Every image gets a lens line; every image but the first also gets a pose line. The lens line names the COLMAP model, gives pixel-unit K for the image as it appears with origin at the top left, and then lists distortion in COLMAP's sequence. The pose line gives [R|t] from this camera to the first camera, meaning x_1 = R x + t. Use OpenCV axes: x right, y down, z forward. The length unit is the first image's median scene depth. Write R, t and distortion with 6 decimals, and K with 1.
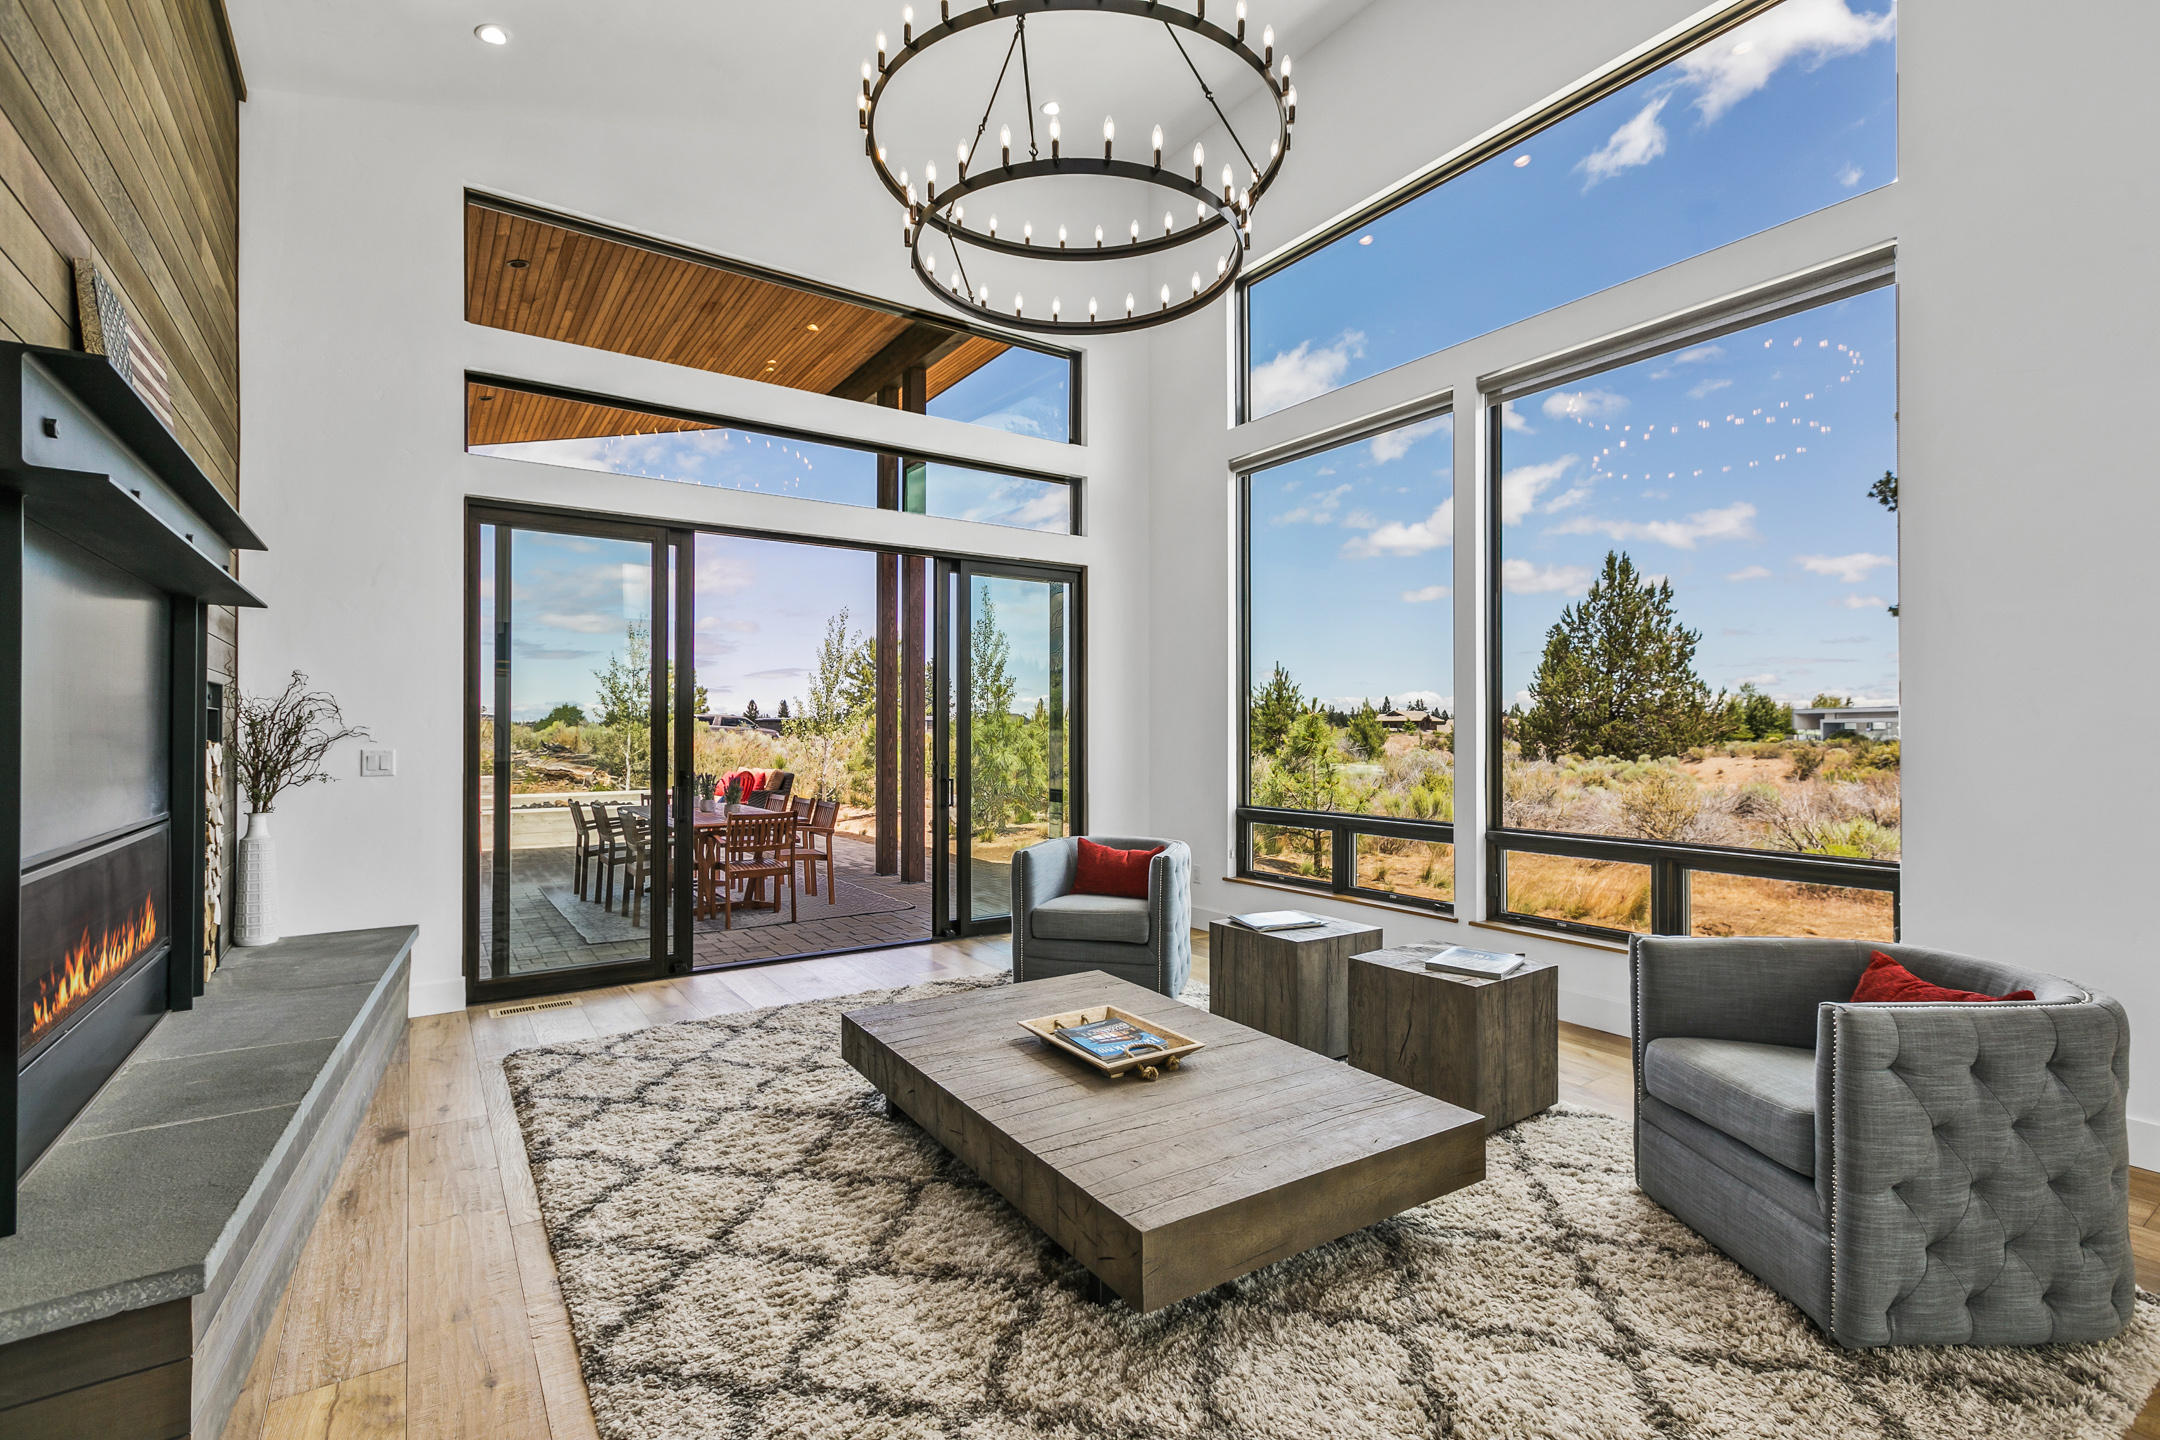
lens RADIAL K [[969.6, 0, 1077.2], [0, 969.6, 729.5], [0, 0, 1]] dist [0.003907, 0.000214]
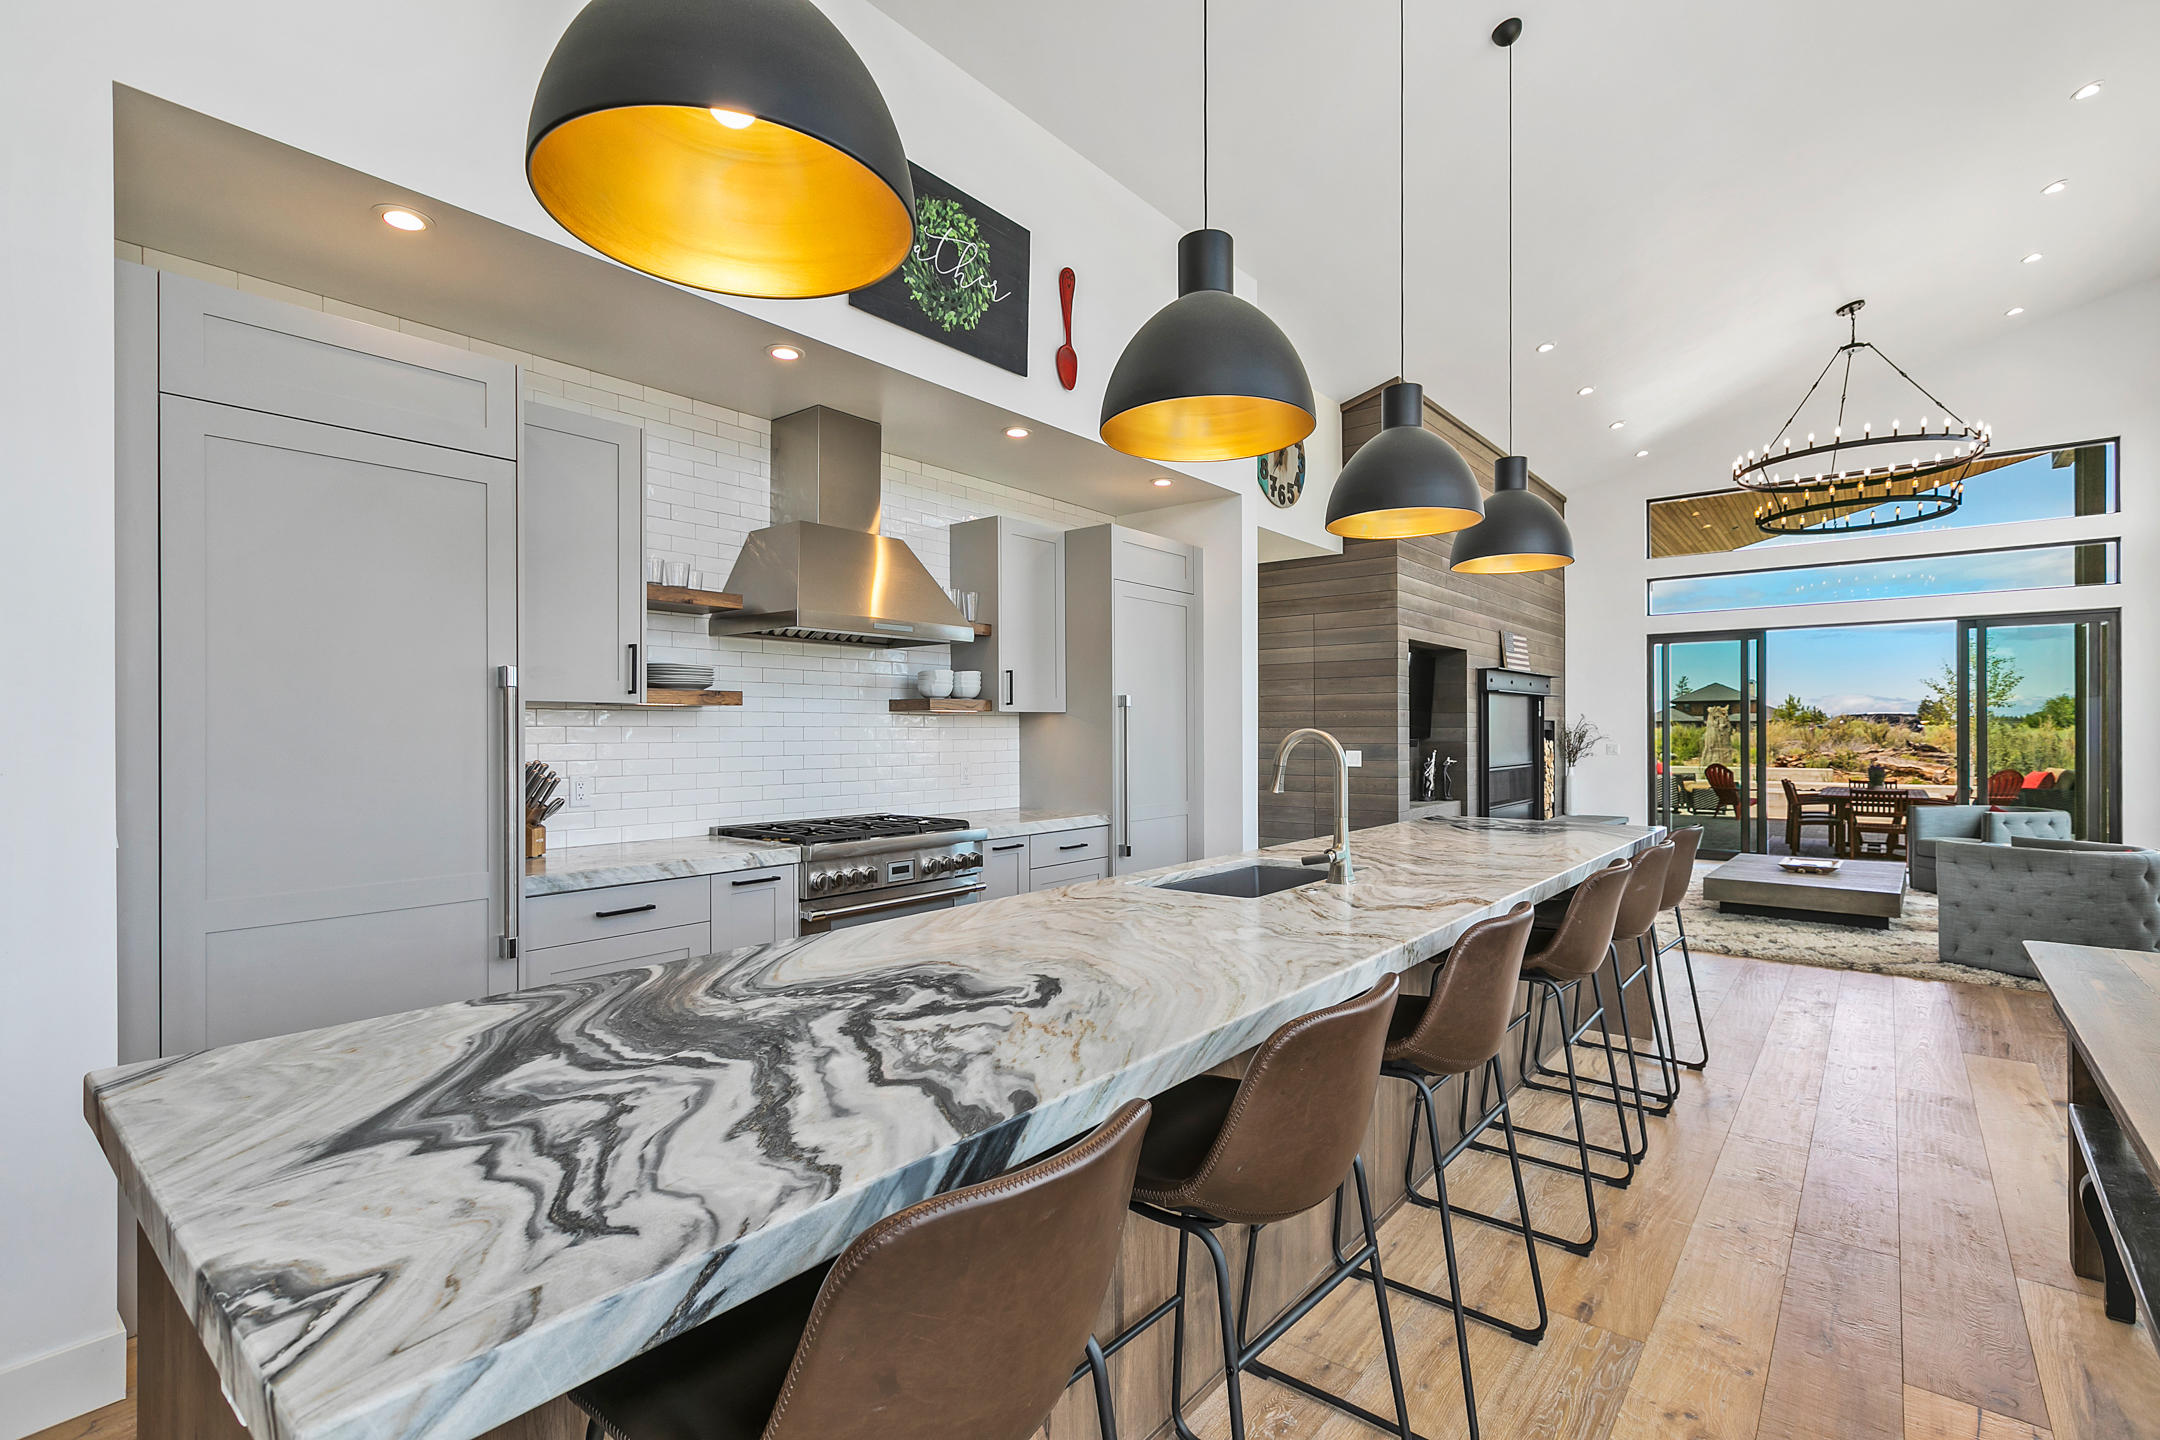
lens RADIAL K [[969.6, 0, 1079.7], [0, 969.6, 729.0], [0, 0, 1]] dist [0.003907, 0.000214]
pose [[0.281233, -0.003782, -0.959632, 1.183253], [0.006079, 0.999979, -0.002159, -0.019093], [0.959620, -0.005226, 0.281250, -0.926045]]
